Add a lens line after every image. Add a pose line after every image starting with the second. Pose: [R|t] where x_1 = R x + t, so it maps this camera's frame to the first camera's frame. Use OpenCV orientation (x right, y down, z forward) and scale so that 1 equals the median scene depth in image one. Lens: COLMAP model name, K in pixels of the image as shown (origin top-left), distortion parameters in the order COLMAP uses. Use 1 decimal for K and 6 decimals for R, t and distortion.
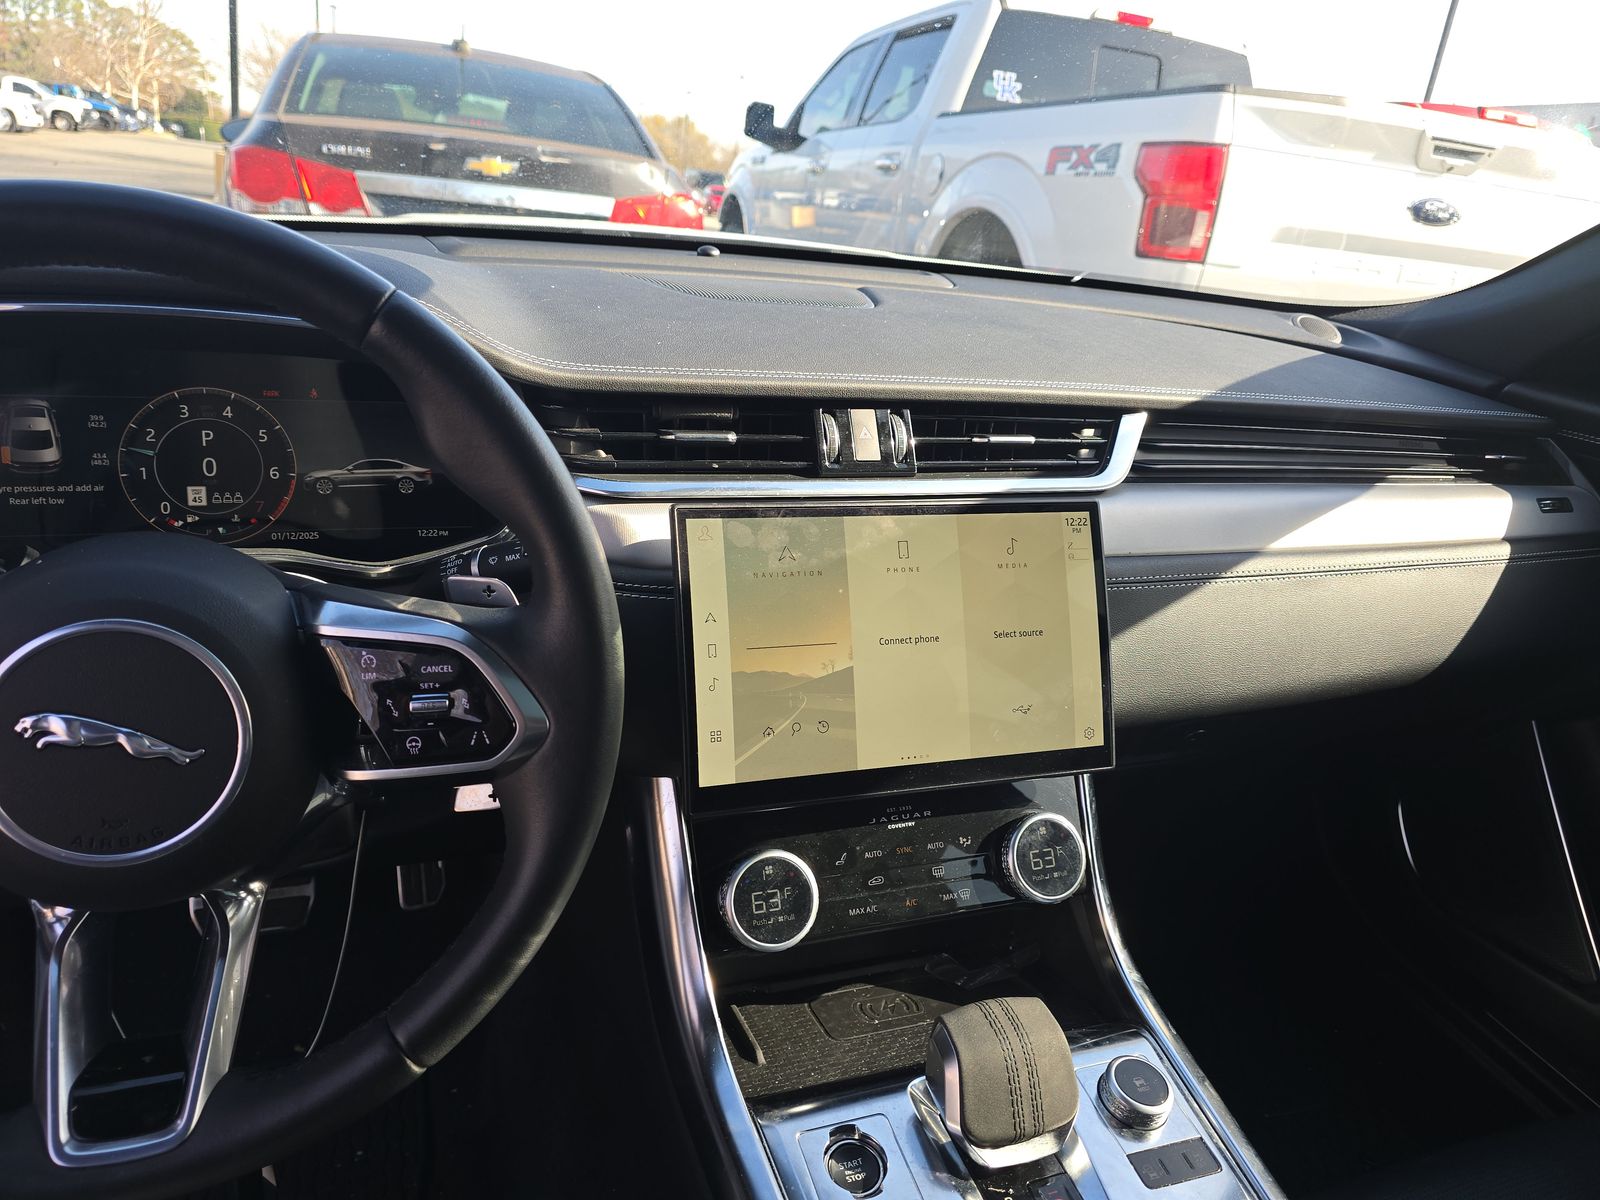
lens RADIAL K [[1092.0, 0, 811.7], [0, 1092.0, 588.8], [0, 0, 1]] dist [0.042055, -0.034310]
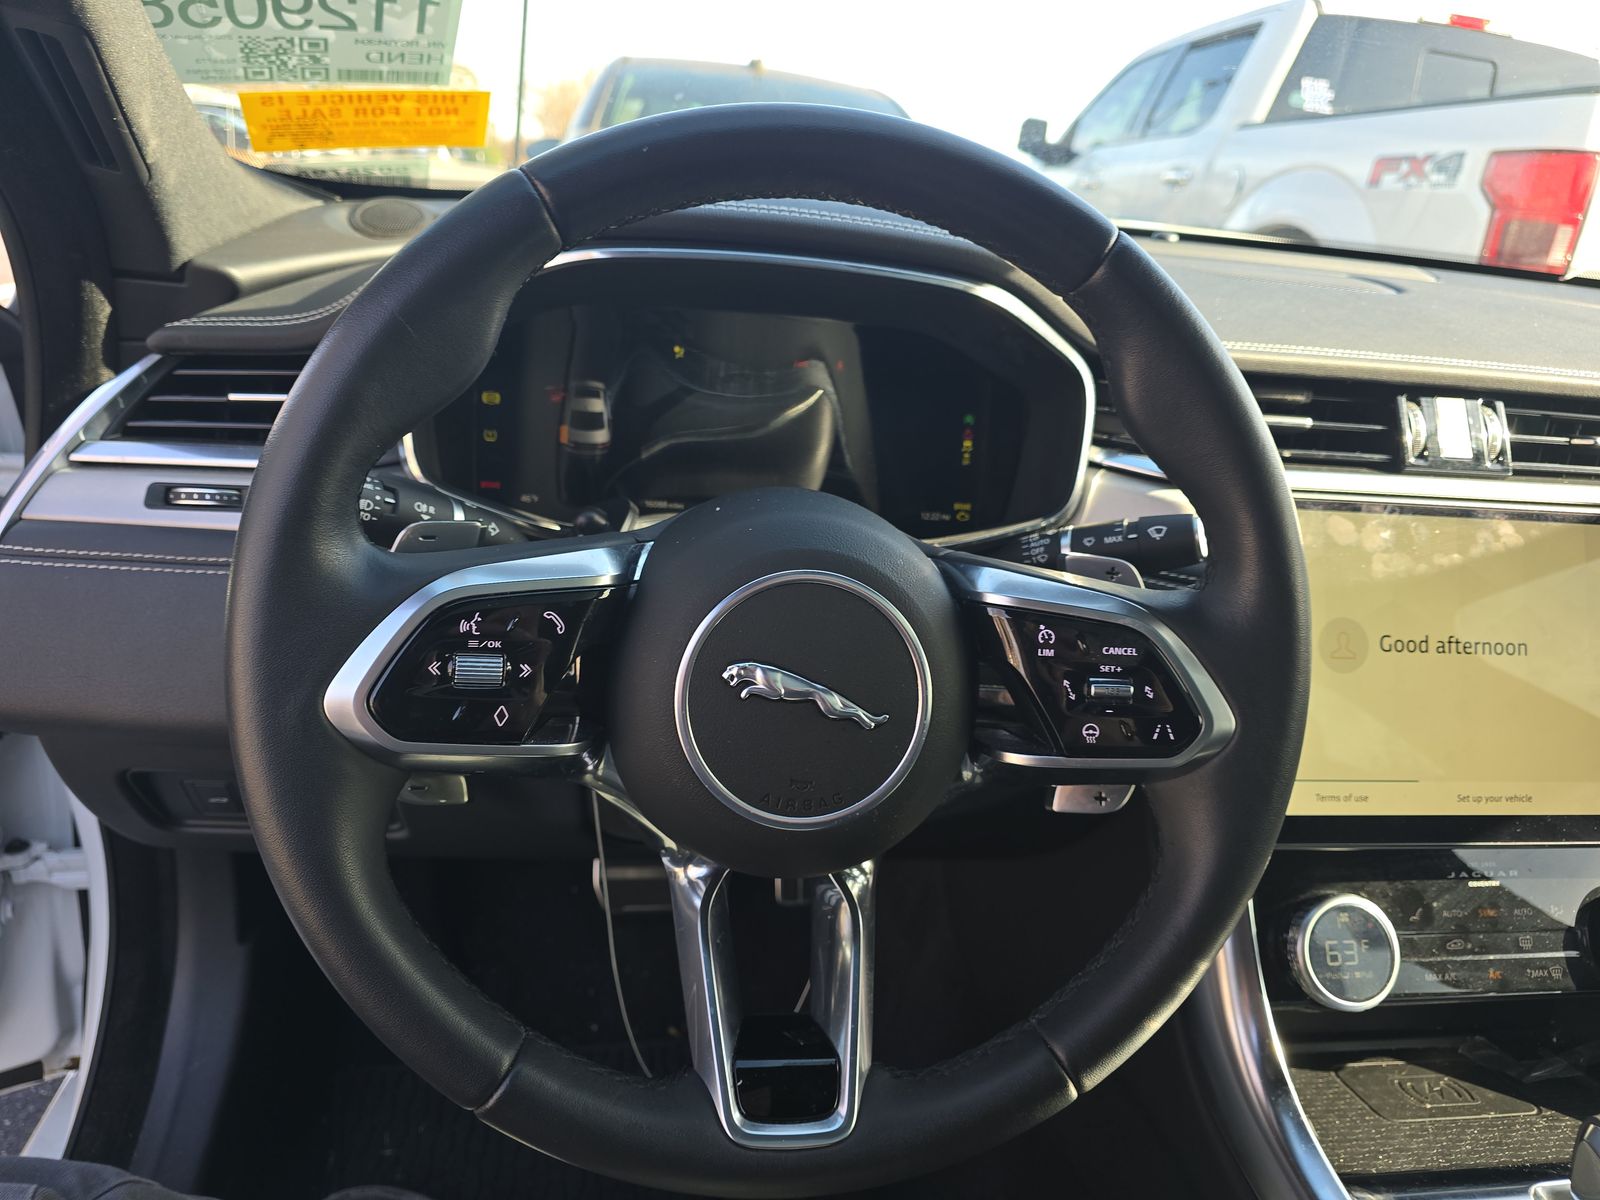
lens RADIAL K [[1107.4, 0, 800.0], [0, 1107.4, 600.0], [0, 0, 1]] dist [-0.001876, -0.005091]
pose [[0.978805, 0.069176, -0.192757, -0.275244], [-0.071474, 0.997430, -0.004984, 0.035698], [0.191917, 0.018655, 0.981234, 0.043567]]
